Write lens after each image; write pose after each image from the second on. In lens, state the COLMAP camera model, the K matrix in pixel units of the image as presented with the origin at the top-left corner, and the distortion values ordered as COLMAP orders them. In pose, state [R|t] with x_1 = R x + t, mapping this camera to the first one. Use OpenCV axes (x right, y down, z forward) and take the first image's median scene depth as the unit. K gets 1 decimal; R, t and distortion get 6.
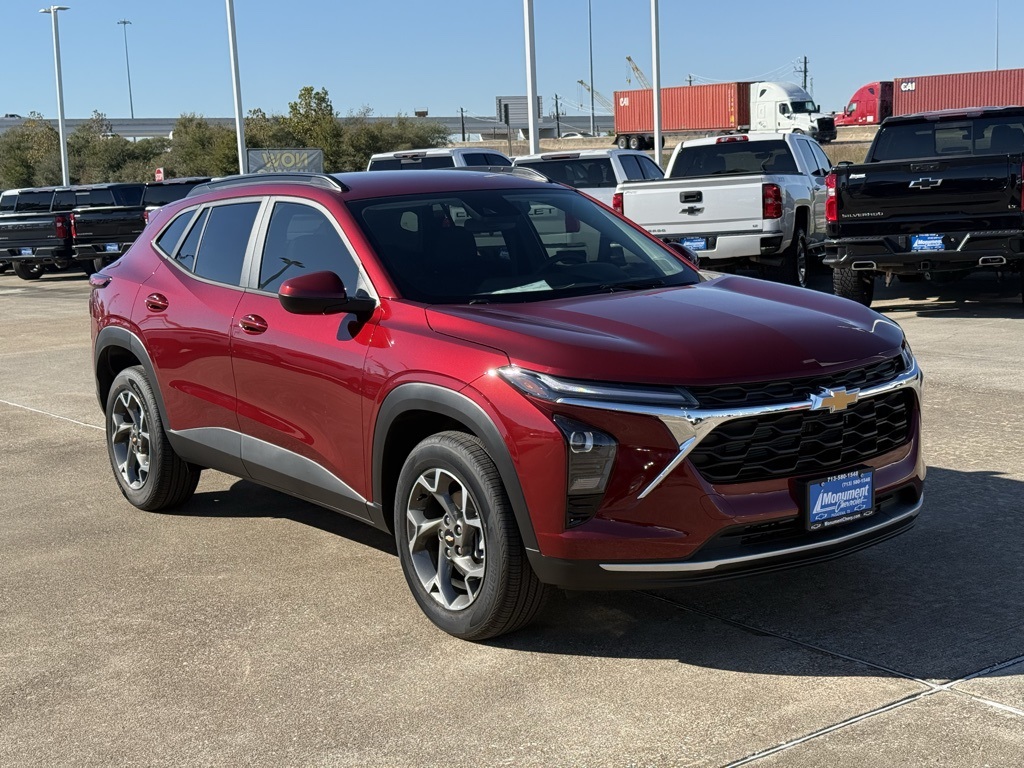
lens RADIAL K [[1408.7, 0, 522.6], [0, 1408.7, 385.0], [0, 0, 1]] dist [0.181119, -0.354673]
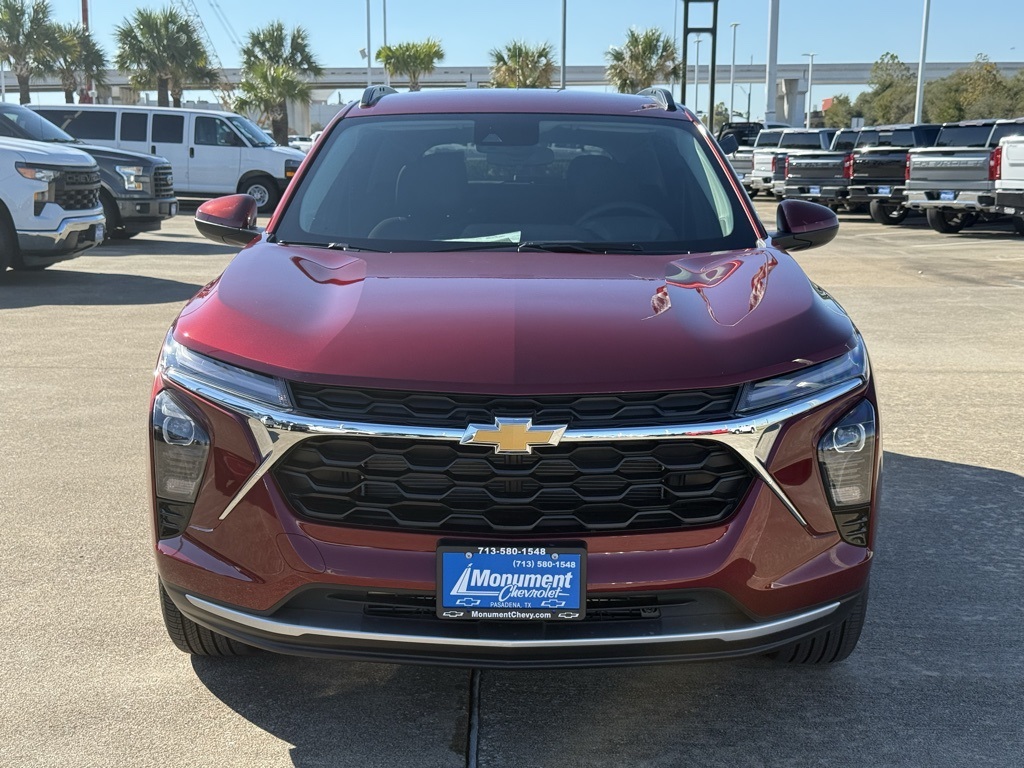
lens RADIAL K [[1408.7, 0, 522.6], [0, 1408.7, 385.0], [0, 0, 1]] dist [0.181119, -0.354673]
pose [[0.795028, 0.149095, -0.587964, 0.581347], [-0.127007, 0.988752, 0.078992, -0.063087], [0.593128, 0.011875, 0.805021, 0.446161]]
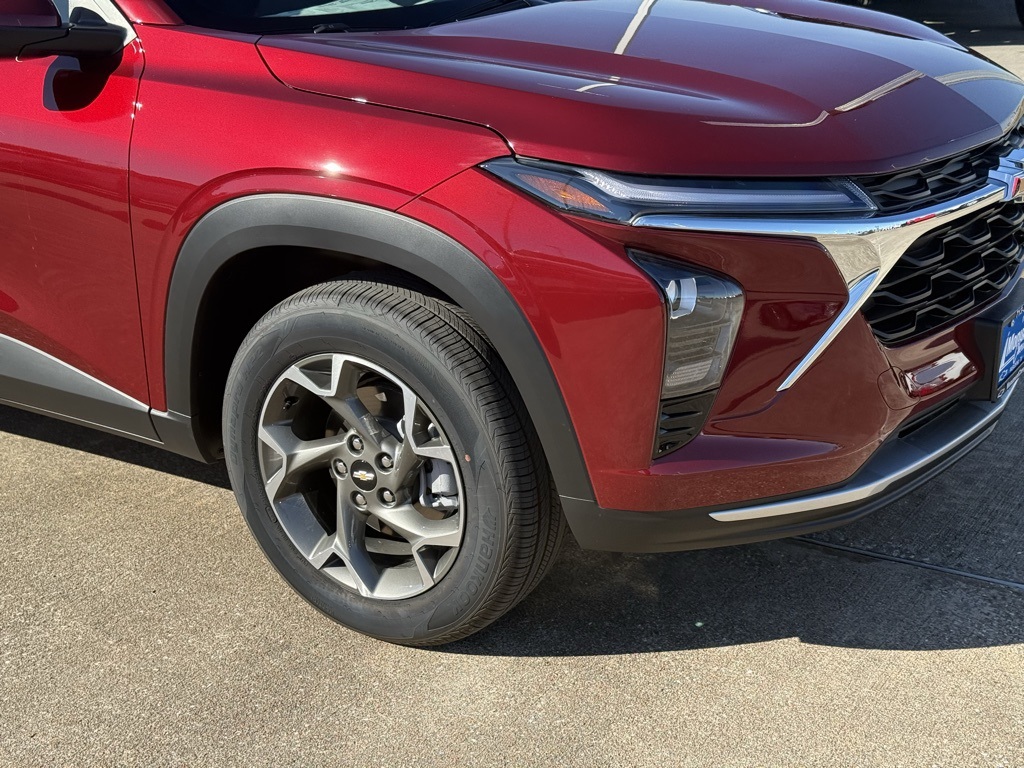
lens RADIAL K [[1408.7, 0, 522.6], [0, 1408.7, 385.0], [0, 0, 1]] dist [0.181119, -0.354673]
pose [[0.932620, -0.114373, 0.342254, -0.180463], [0.049501, 0.980025, 0.192615, -0.029291], [-0.357448, -0.162695, 0.919653, 0.483139]]
